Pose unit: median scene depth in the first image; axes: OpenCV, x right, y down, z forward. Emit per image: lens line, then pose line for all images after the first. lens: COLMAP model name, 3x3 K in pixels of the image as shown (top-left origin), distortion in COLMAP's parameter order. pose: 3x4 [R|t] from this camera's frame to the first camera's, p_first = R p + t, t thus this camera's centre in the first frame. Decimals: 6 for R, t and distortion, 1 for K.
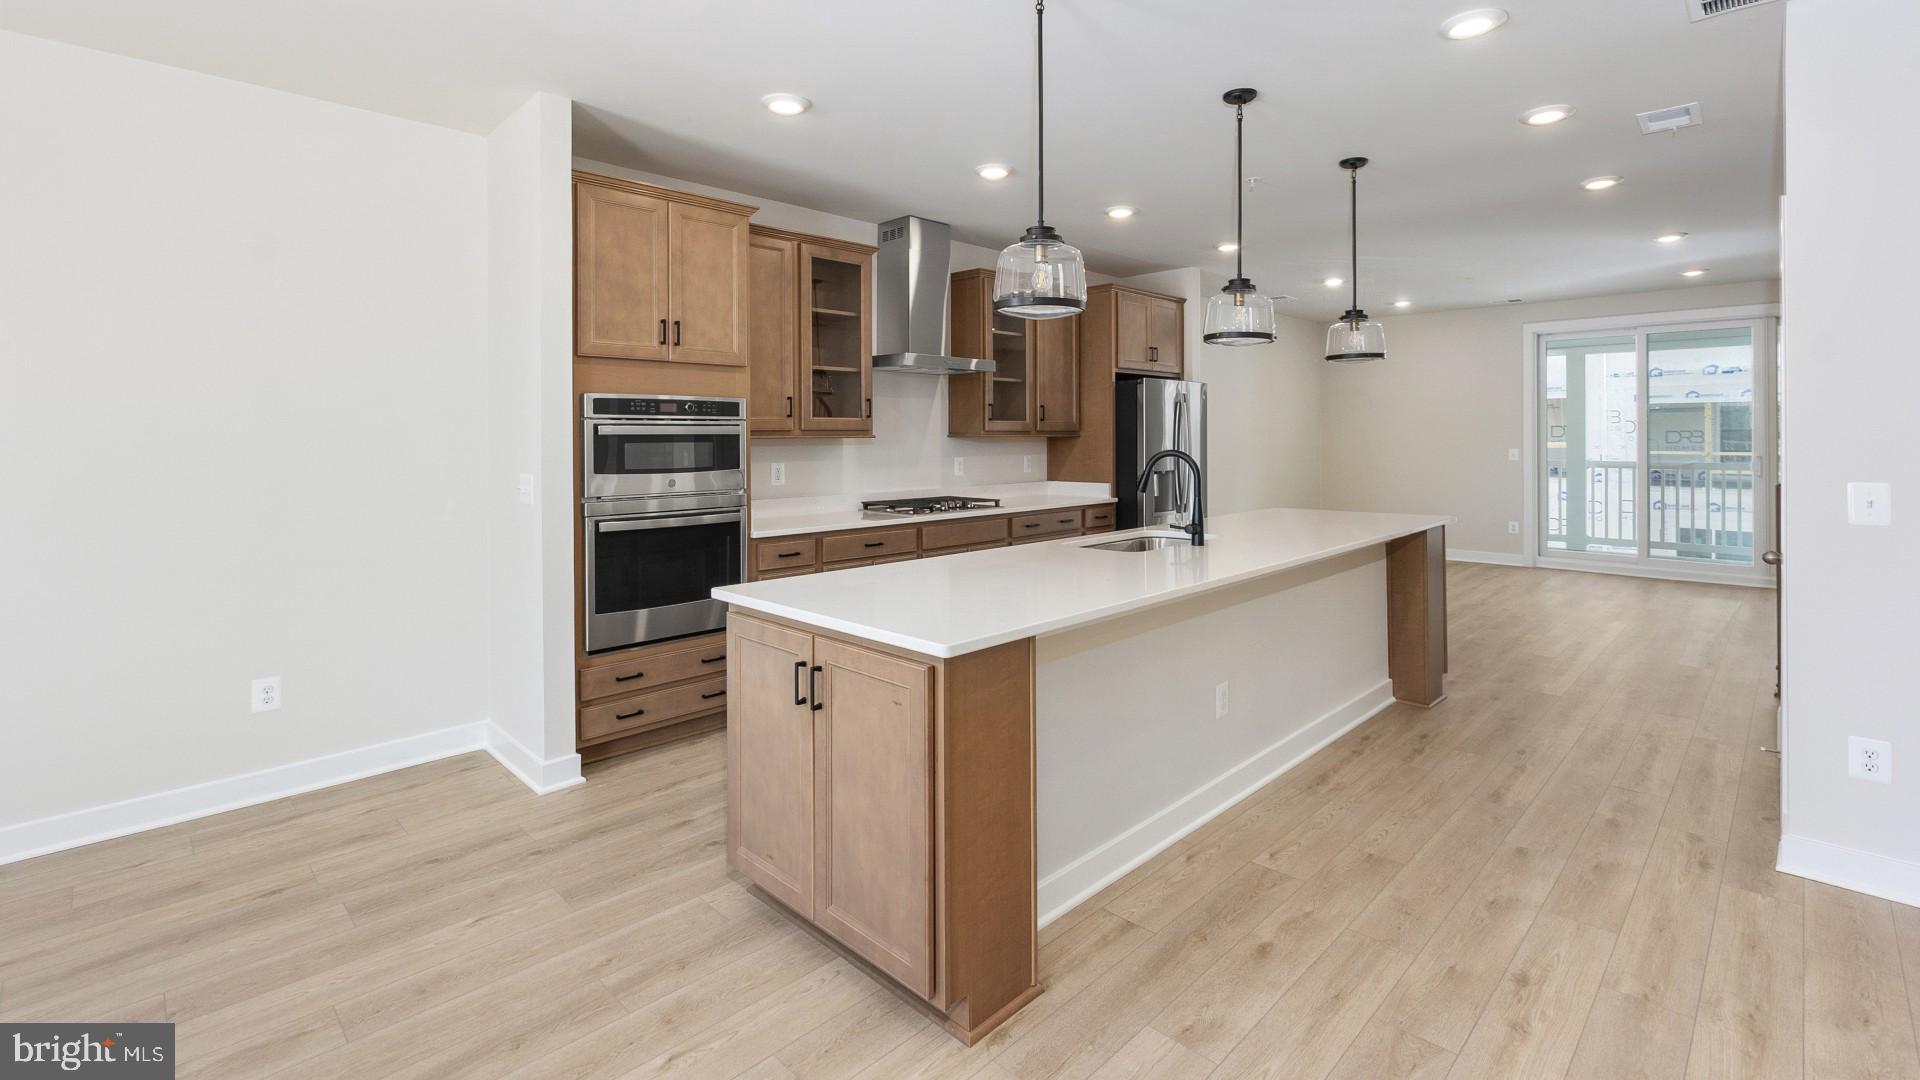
lens RADIAL K [[828.0, 0, 939.1], [0, 828.0, 434.5], [0, 0, 1]] dist [-0.000954, 0.000310]
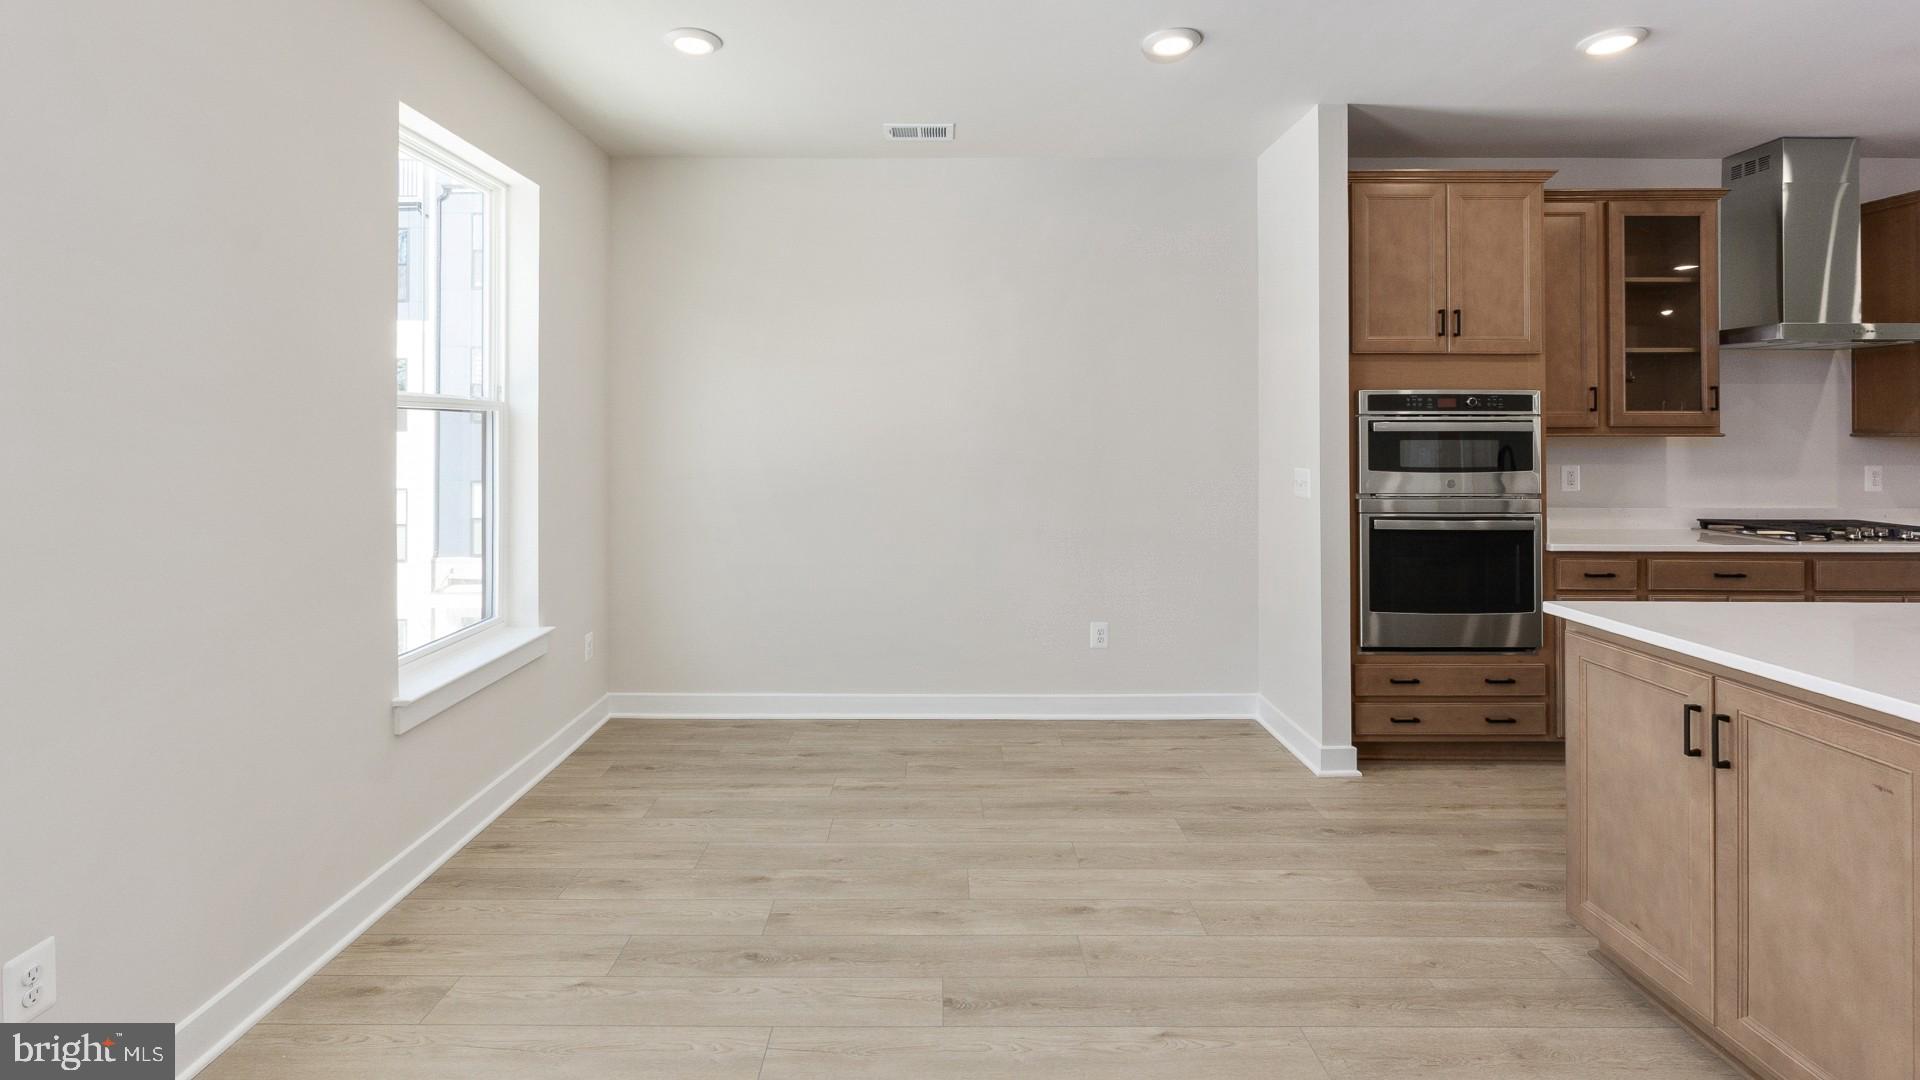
lens RADIAL K [[840.3, 0, 955.5], [0, 840.3, 423.6], [0, 0, 1]] dist [-0.001005, -0.000169]
pose [[0.720610, -0.002796, -0.693335, -0.069162], [-0.003468, 0.999965, -0.007638, 0.000293], [0.693332, 0.007908, 0.720575, -0.075228]]
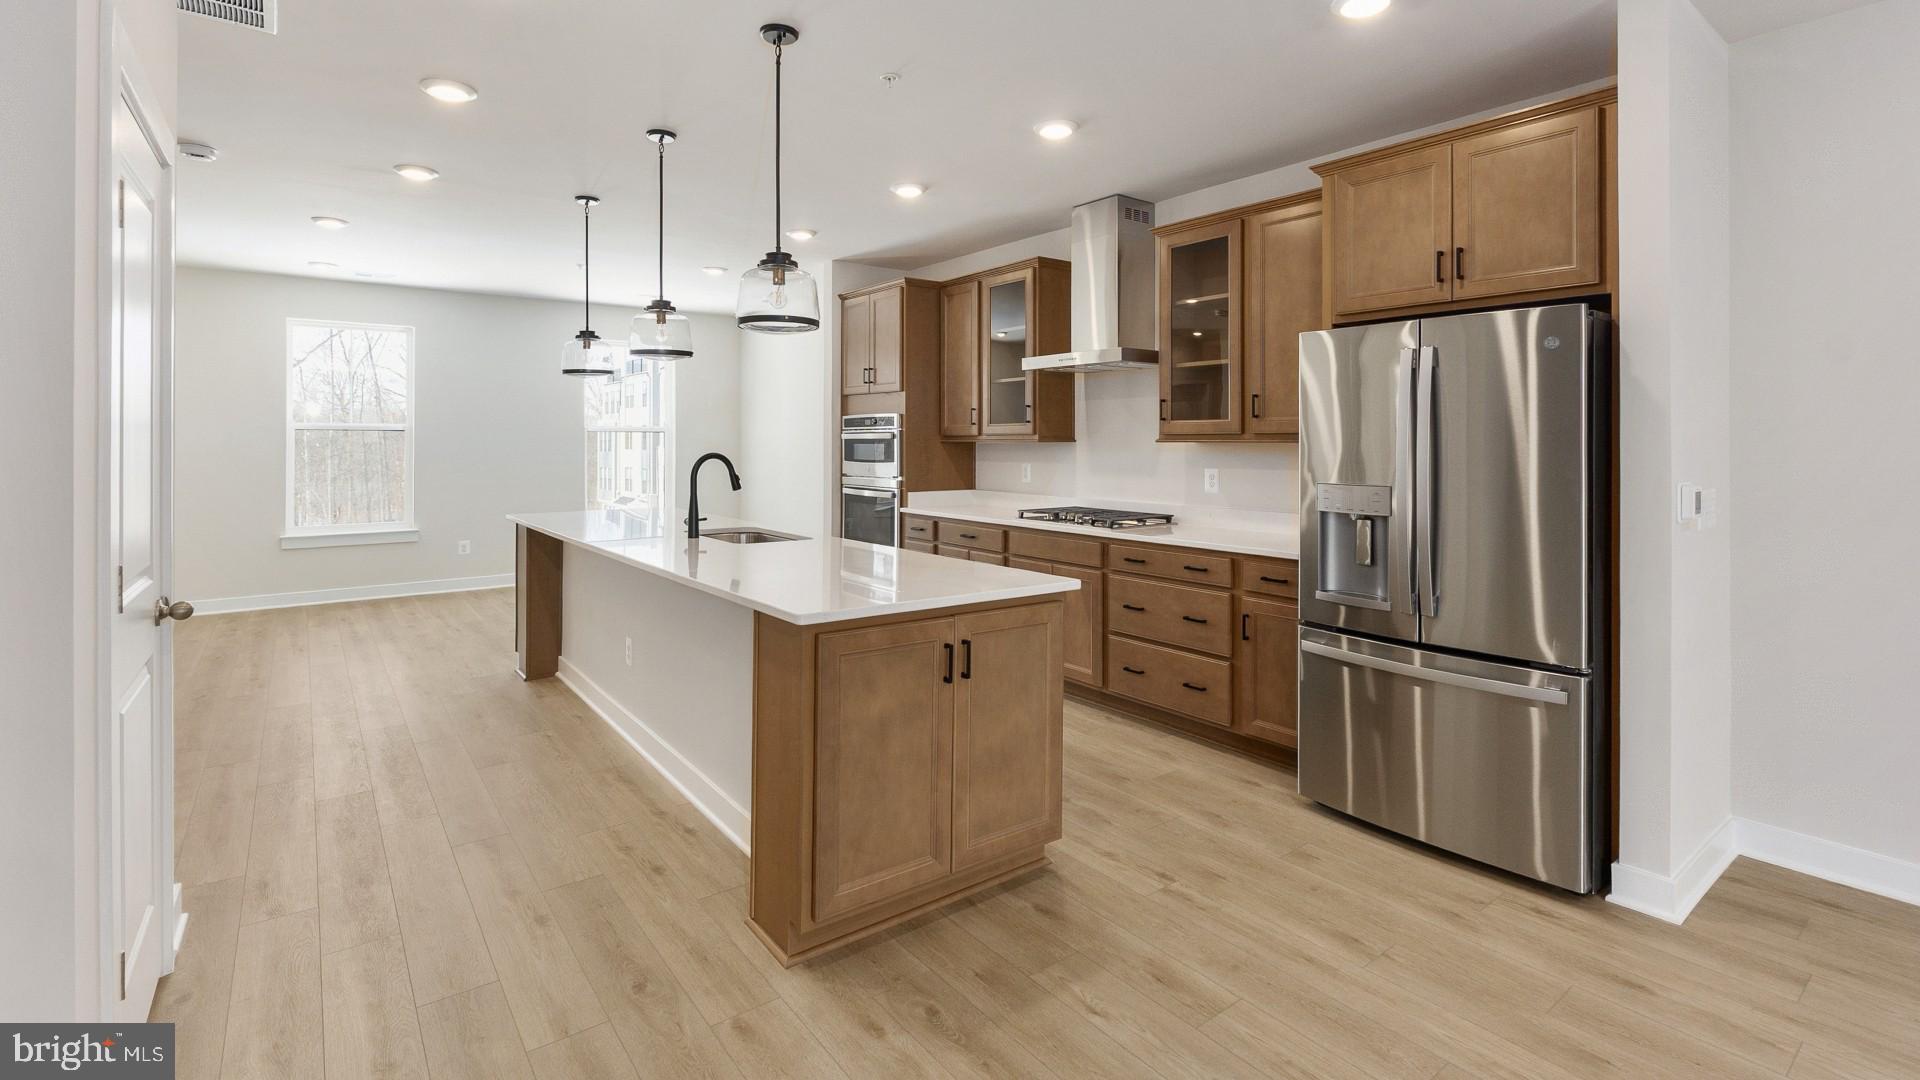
lens RADIAL K [[851.5, 0, 956.9], [0, 851.5, 444.0], [0, 0, 1]] dist [-0.002639, -0.000204]
pose [[-0.119915, 0.000388, -0.992784, 1.306937], [-0.003614, 0.999993, 0.000828, 0.008664], [0.992778, 0.003687, -0.119913, 1.385871]]
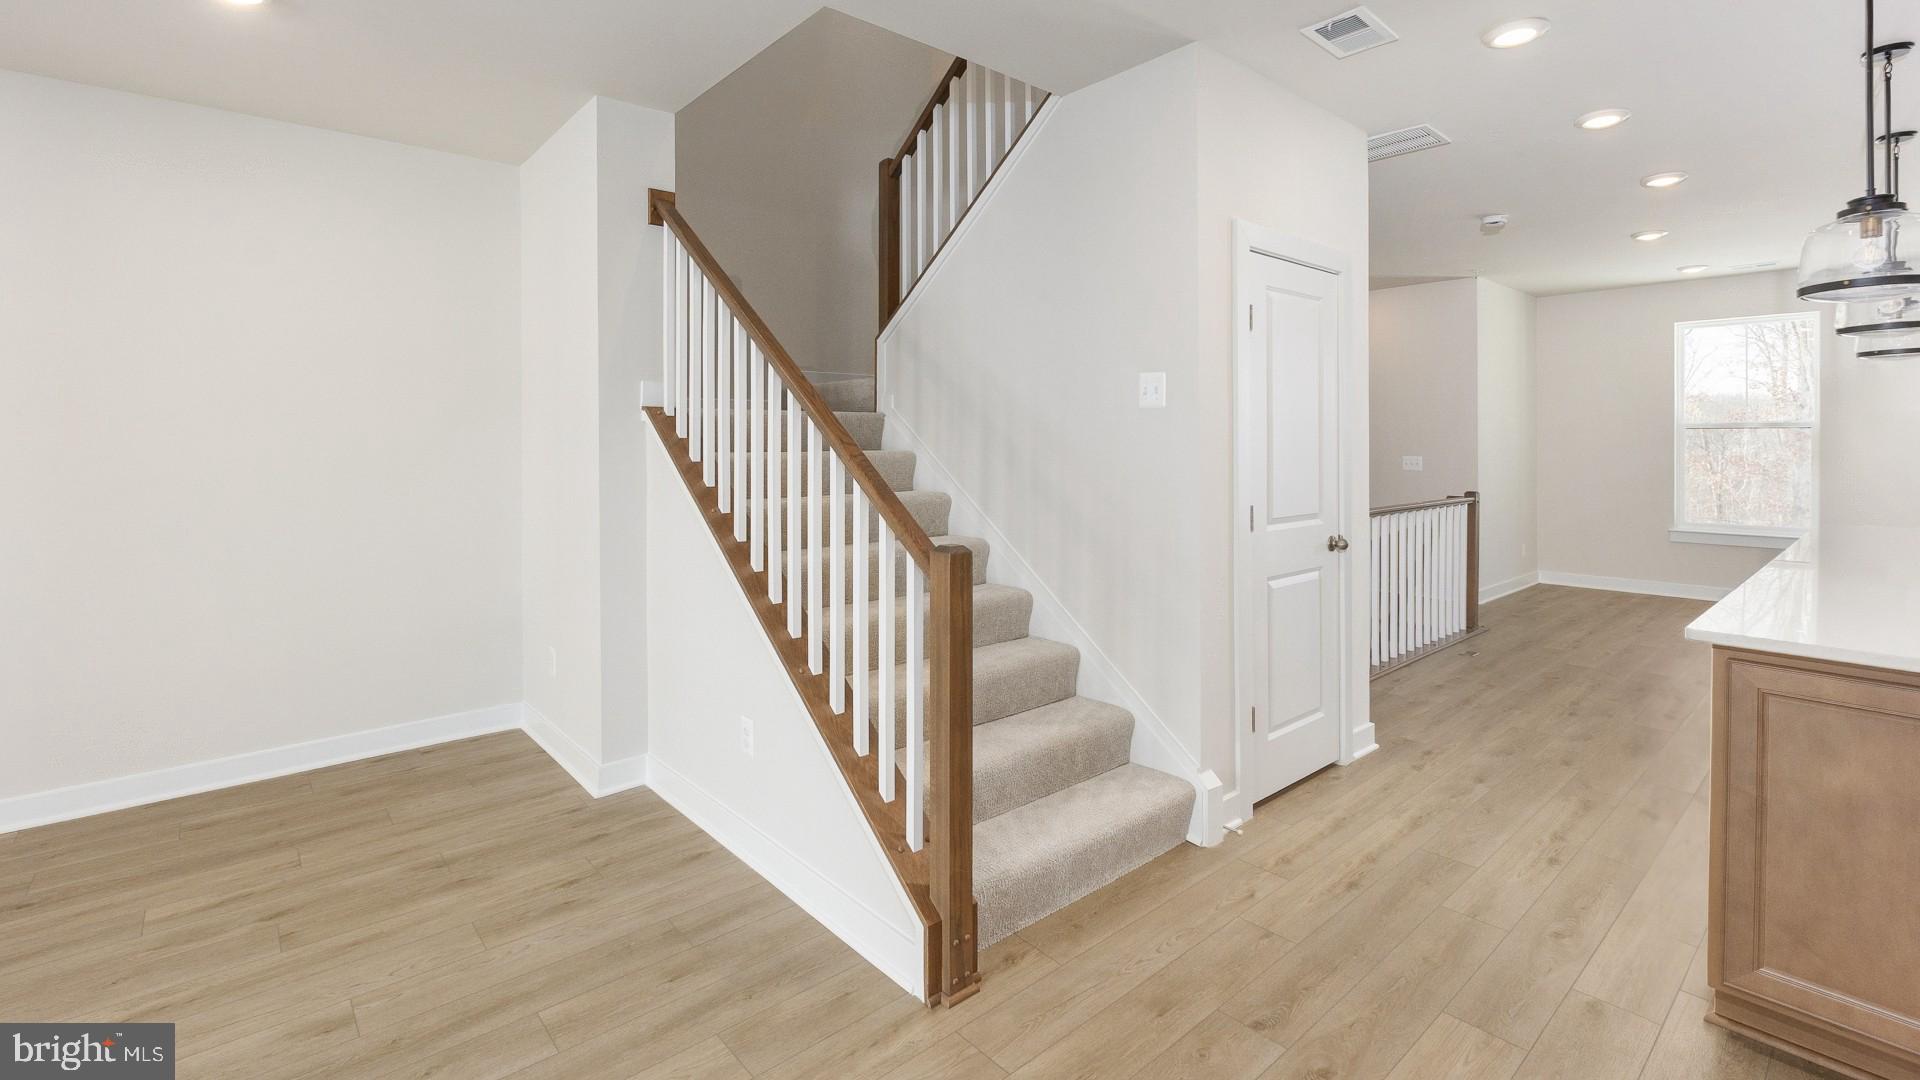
lens RADIAL K [[851.5, 0, 956.9], [0, 851.5, 444.0], [0, 0, 1]] dist [-0.002639, -0.000204]
pose [[-0.998508, 0.001222, 0.054594, 1.169799], [0.001469, 0.999989, 0.004484, 0.008106], [-0.054588, 0.004558, -0.998499, 1.770723]]
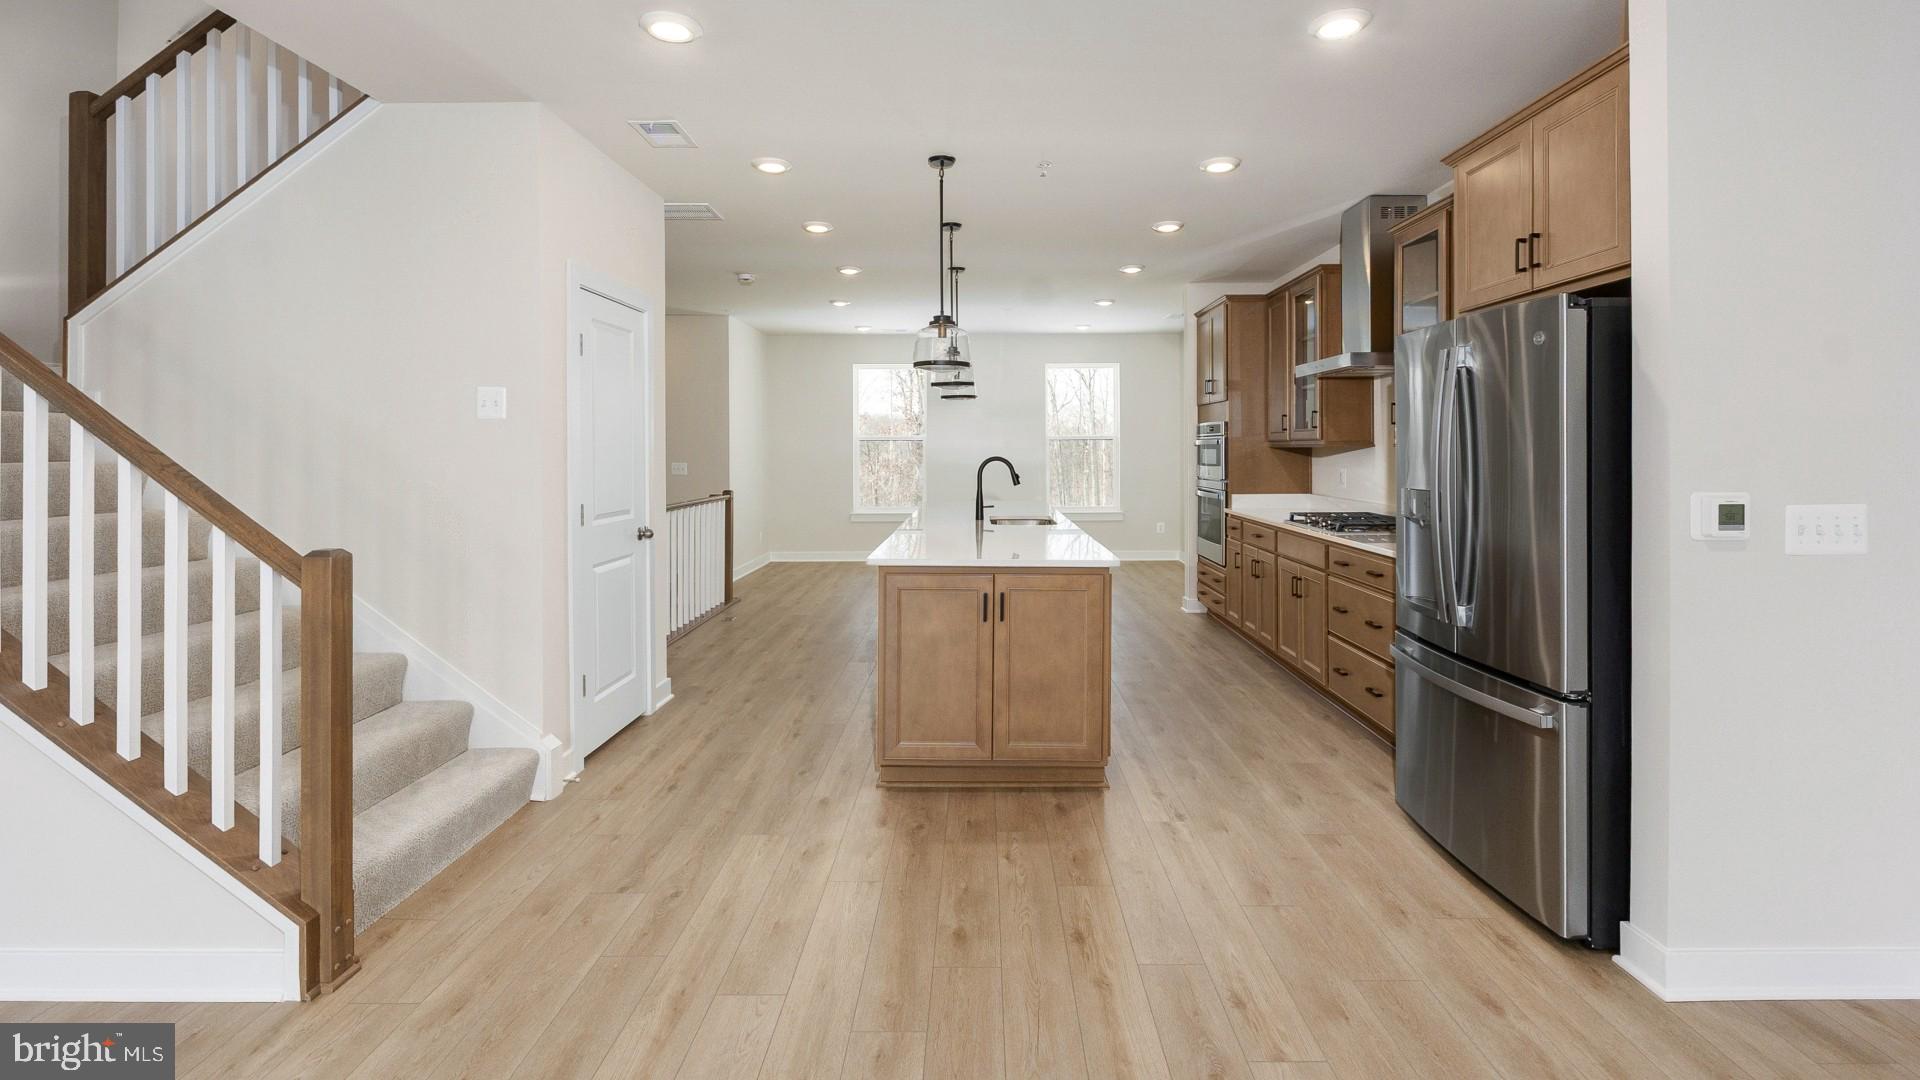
lens RADIAL K [[854.0, 0, 983.0], [0, 854.0, 451.4], [0, 0, 1]] dist [-0.004262, -0.000504]
pose [[-0.695540, 0.002986, -0.718482, 1.316196], [0.000150, 0.999992, 0.004010, 0.007512], [0.718488, 0.002681, -0.695534, 1.944021]]
